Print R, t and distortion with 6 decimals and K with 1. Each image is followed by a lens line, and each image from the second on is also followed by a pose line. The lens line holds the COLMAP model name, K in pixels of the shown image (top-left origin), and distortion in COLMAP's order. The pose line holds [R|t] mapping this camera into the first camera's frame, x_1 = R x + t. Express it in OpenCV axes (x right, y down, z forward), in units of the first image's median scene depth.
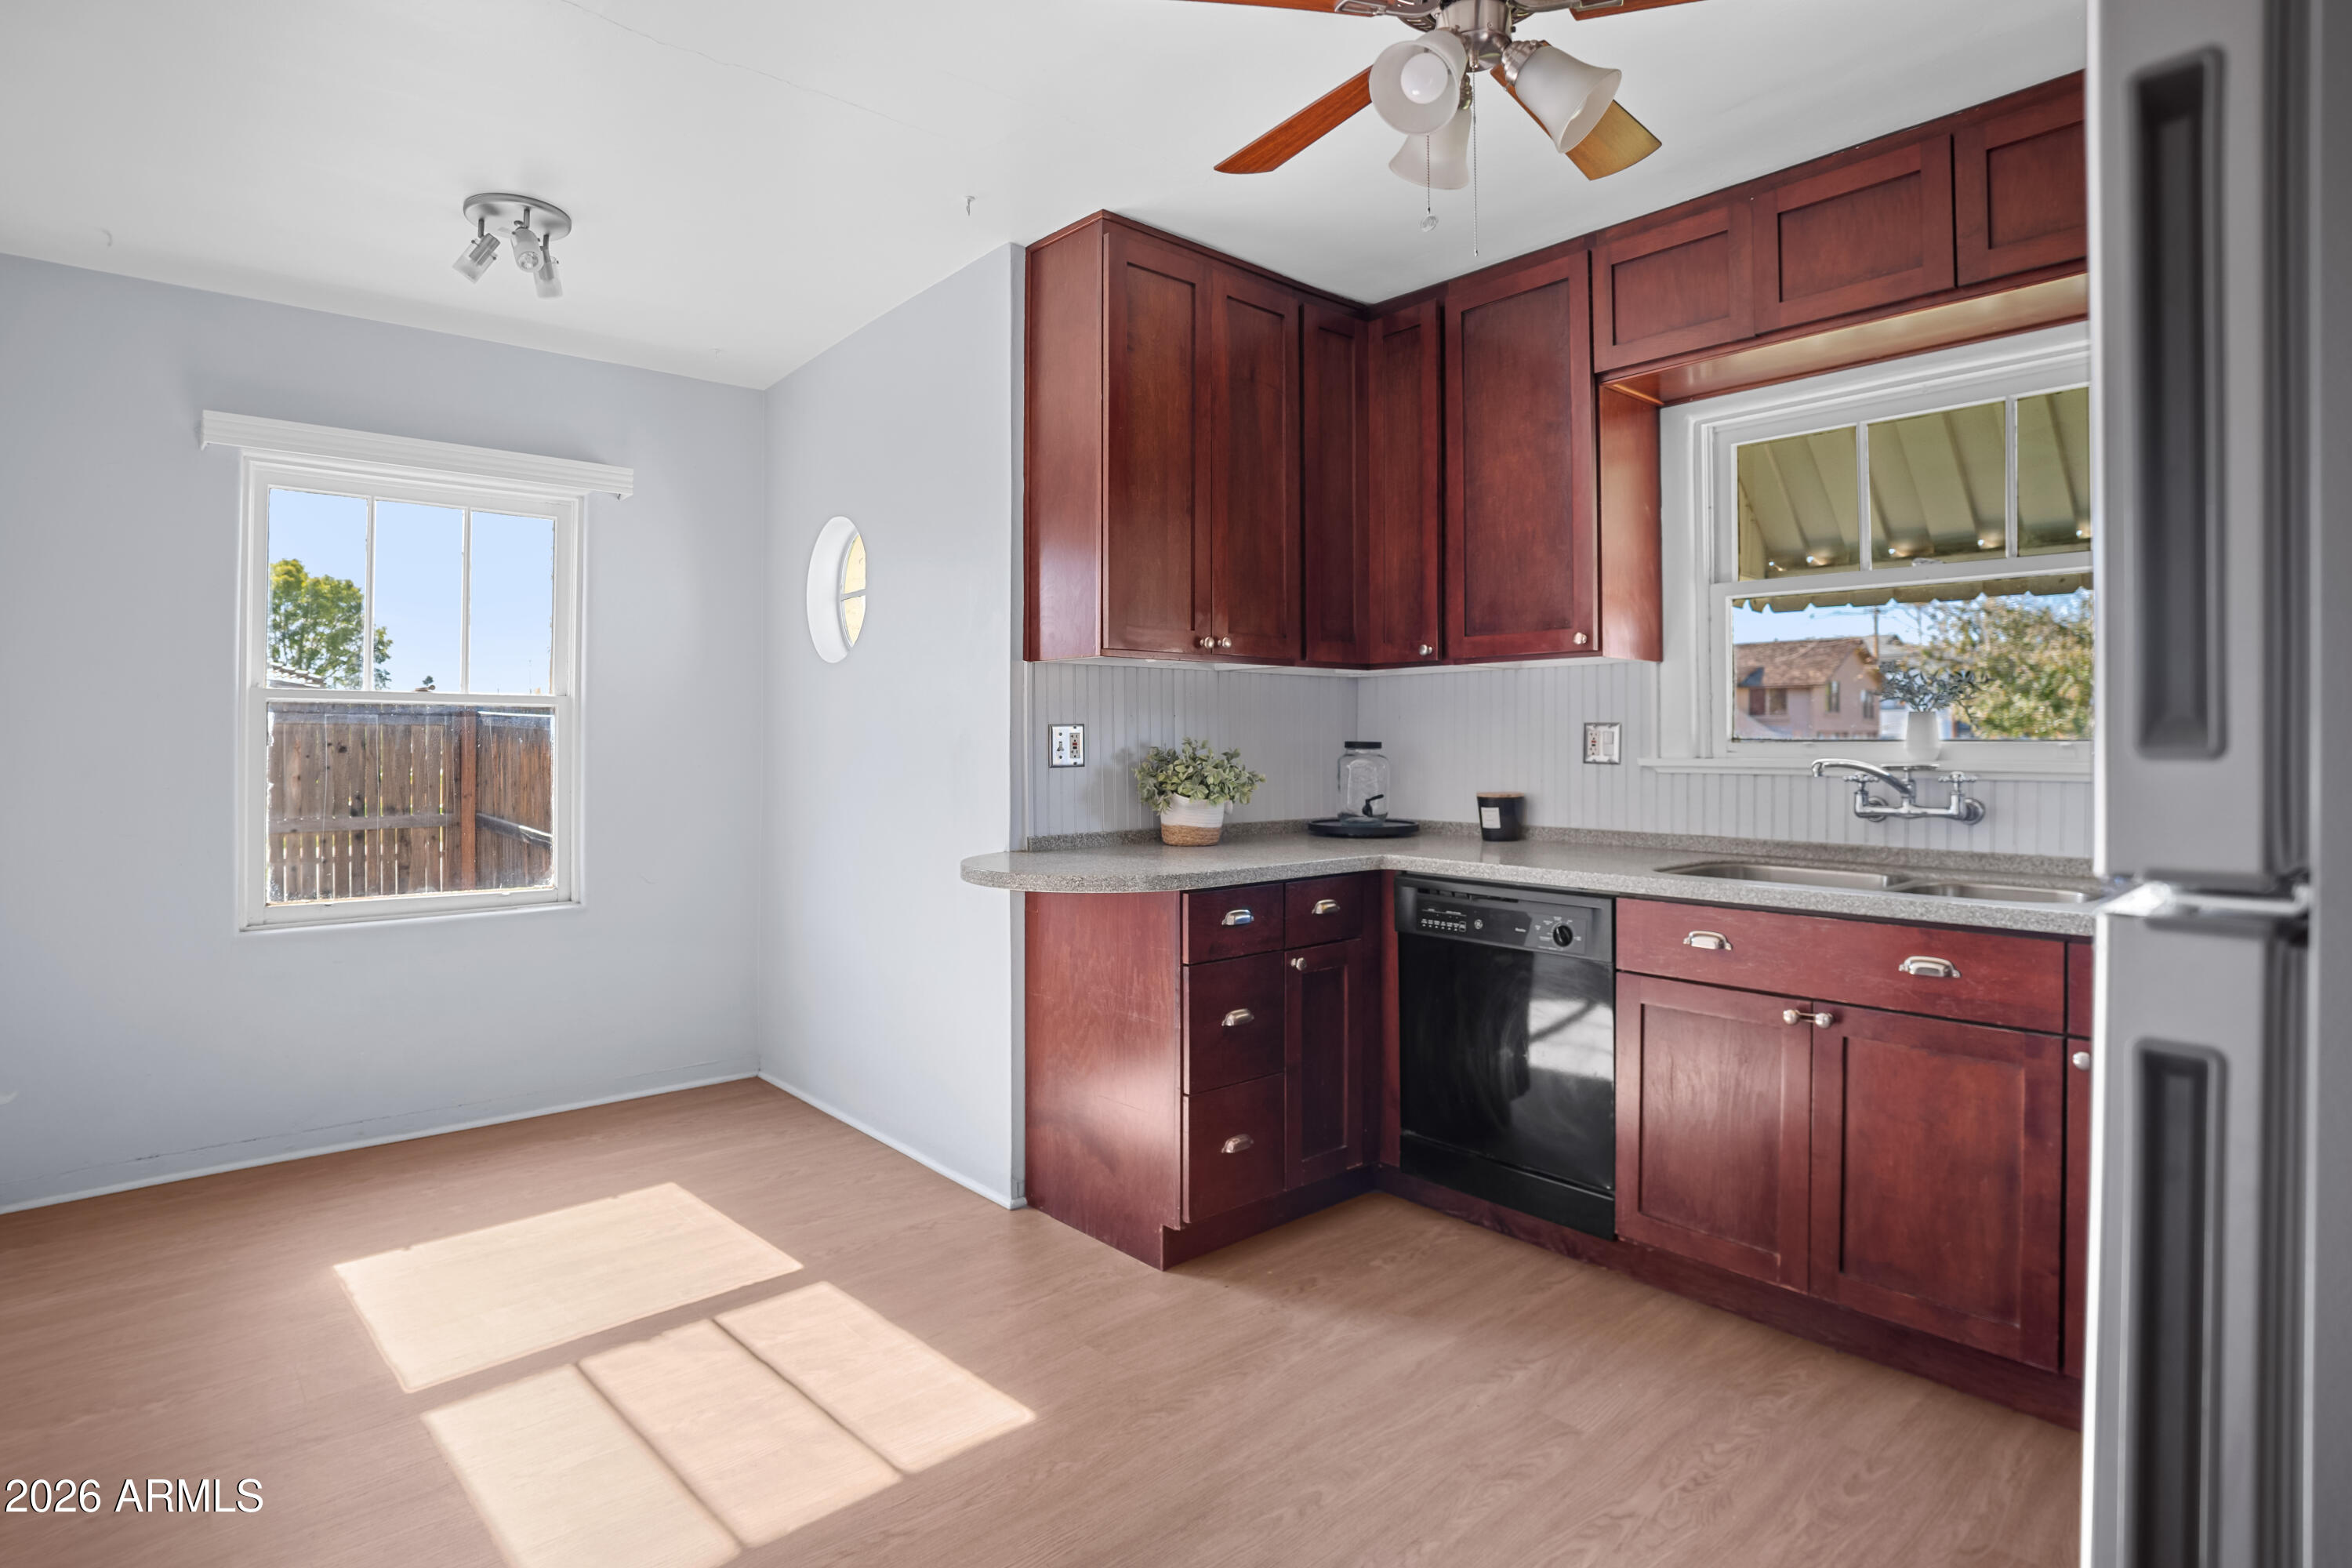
lens RADIAL K [[1208.2, 0, 1185.8], [0, 1208.2, 727.6], [0, 0, 1]] dist [-0.043559, 0.000535]
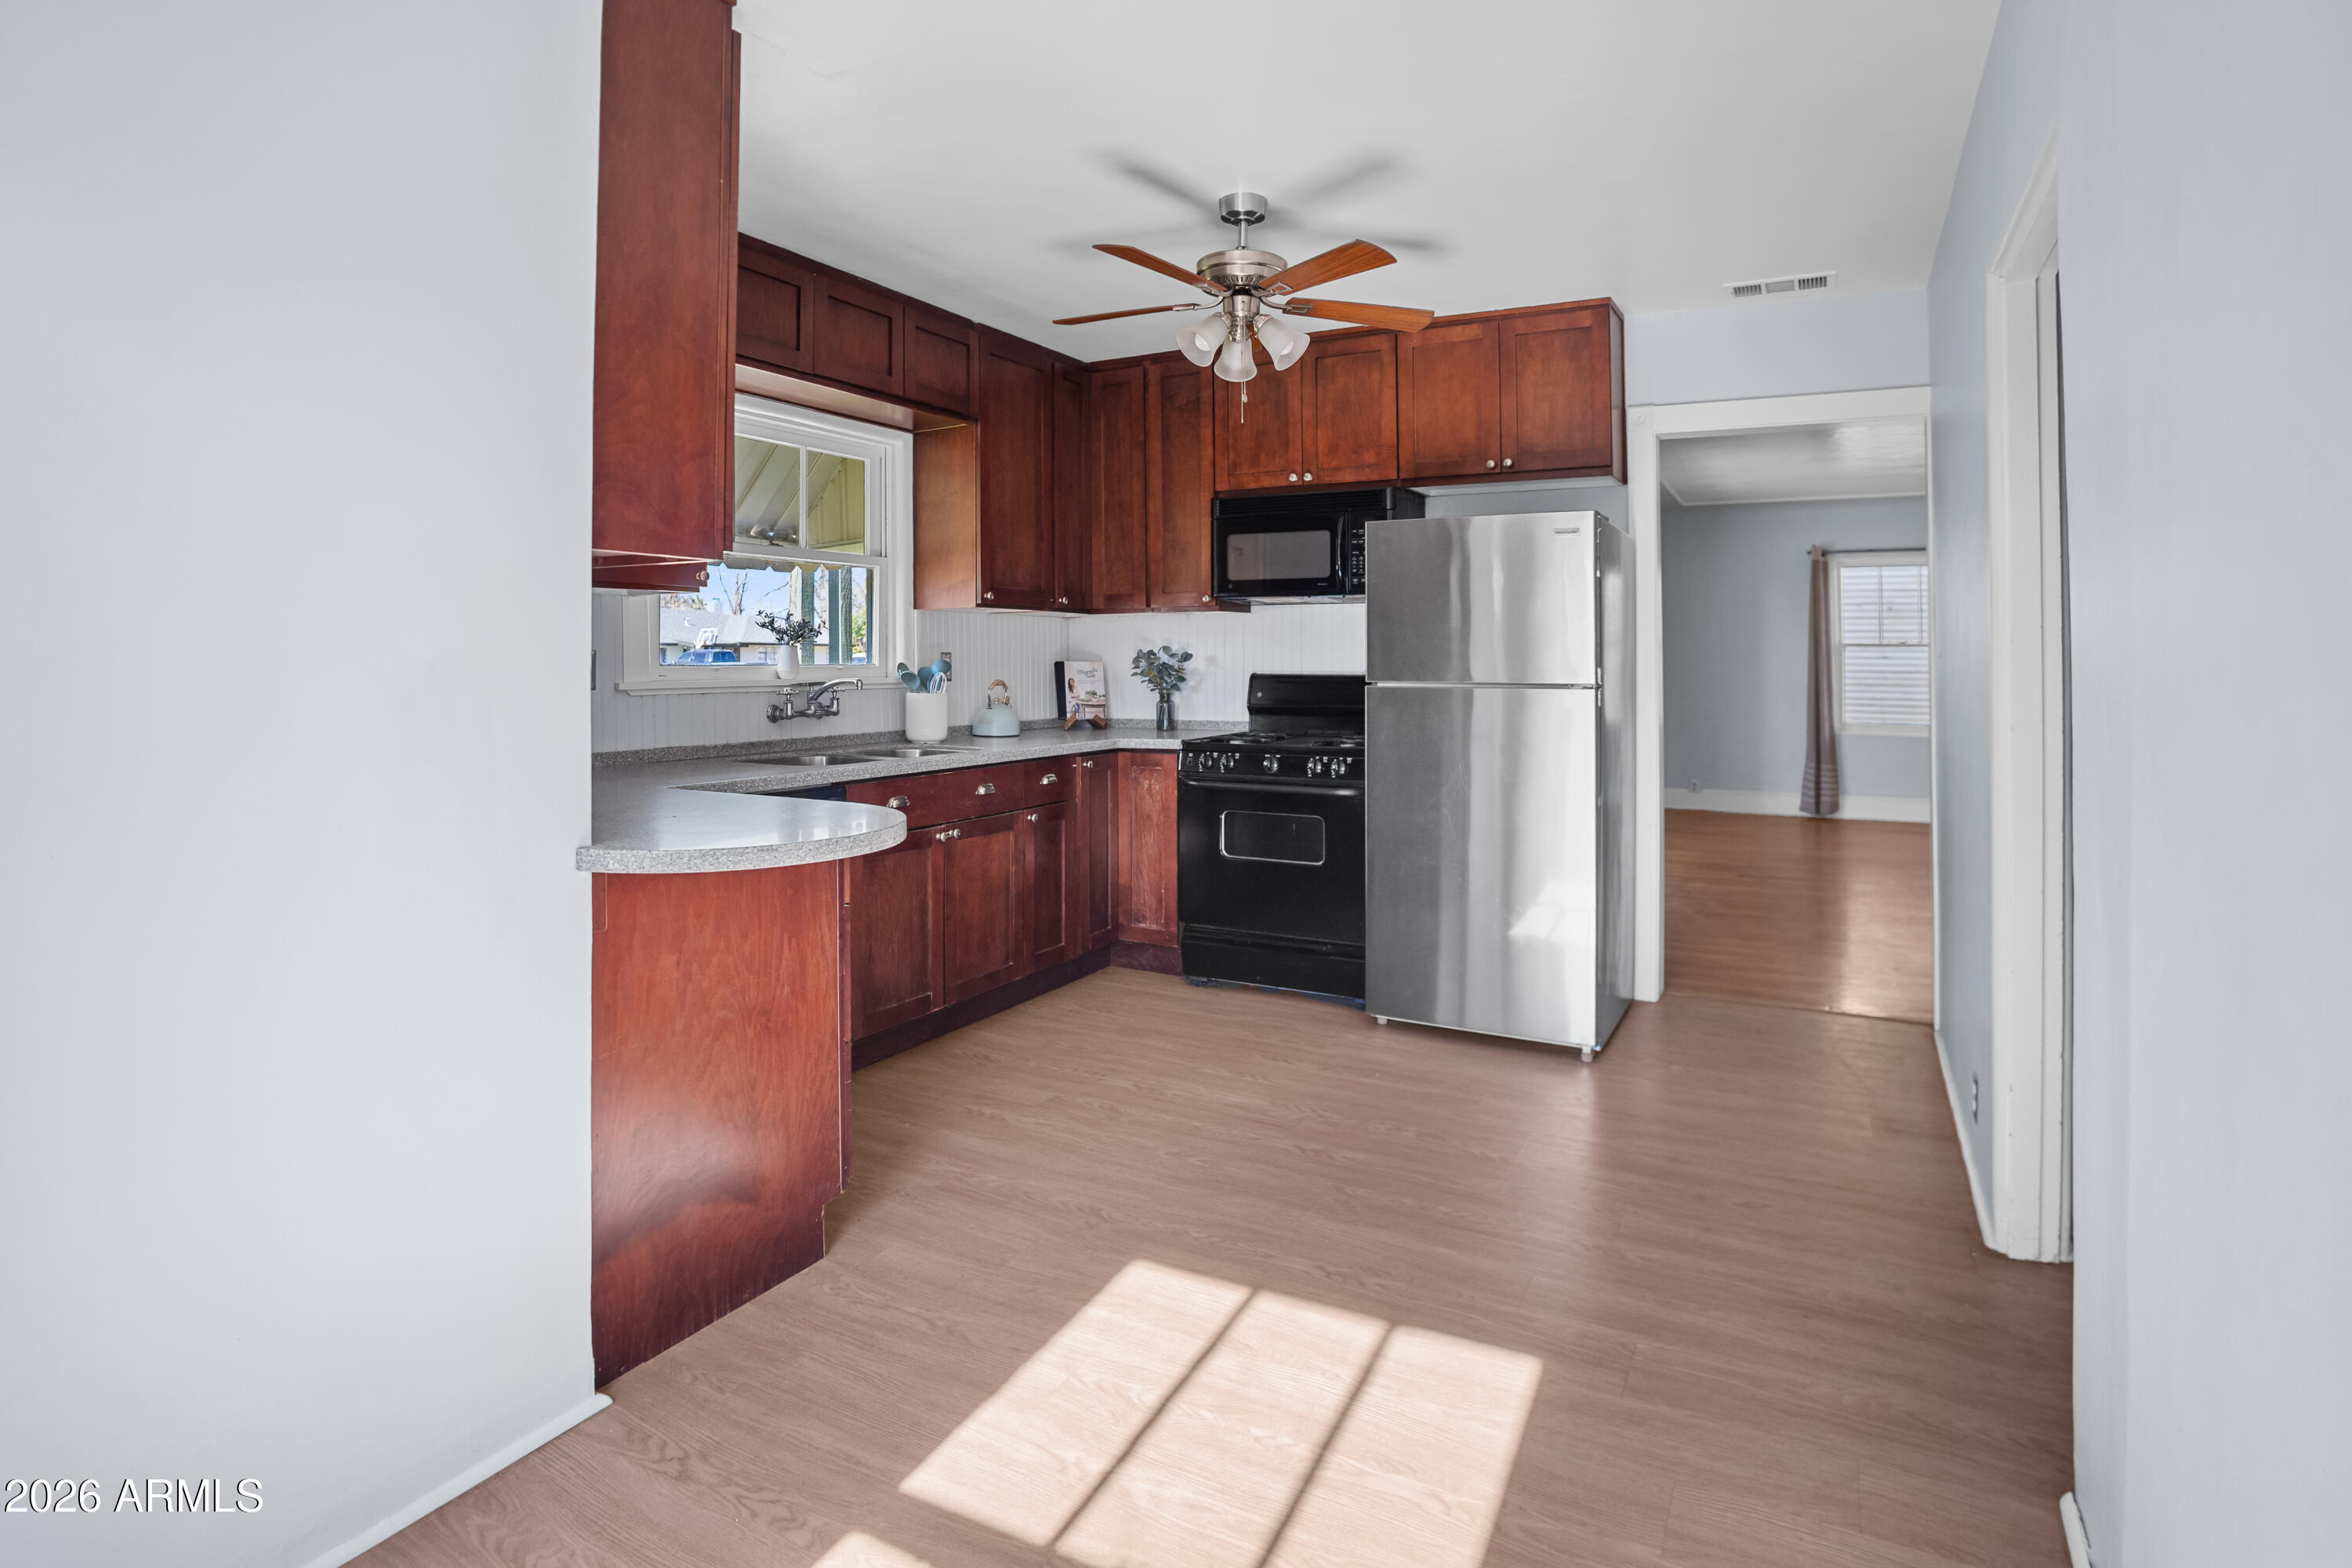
lens RADIAL K [[1208.2, 0, 1185.8], [0, 1208.2, 727.6], [0, 0, 1]] dist [-0.043559, 0.000535]
pose [[-0.346194, -0.047735, 0.936948, -1.146543], [-0.012979, 0.998853, 0.046093, 0.017986], [-0.938073, 0.003797, -0.346417, 1.302777]]
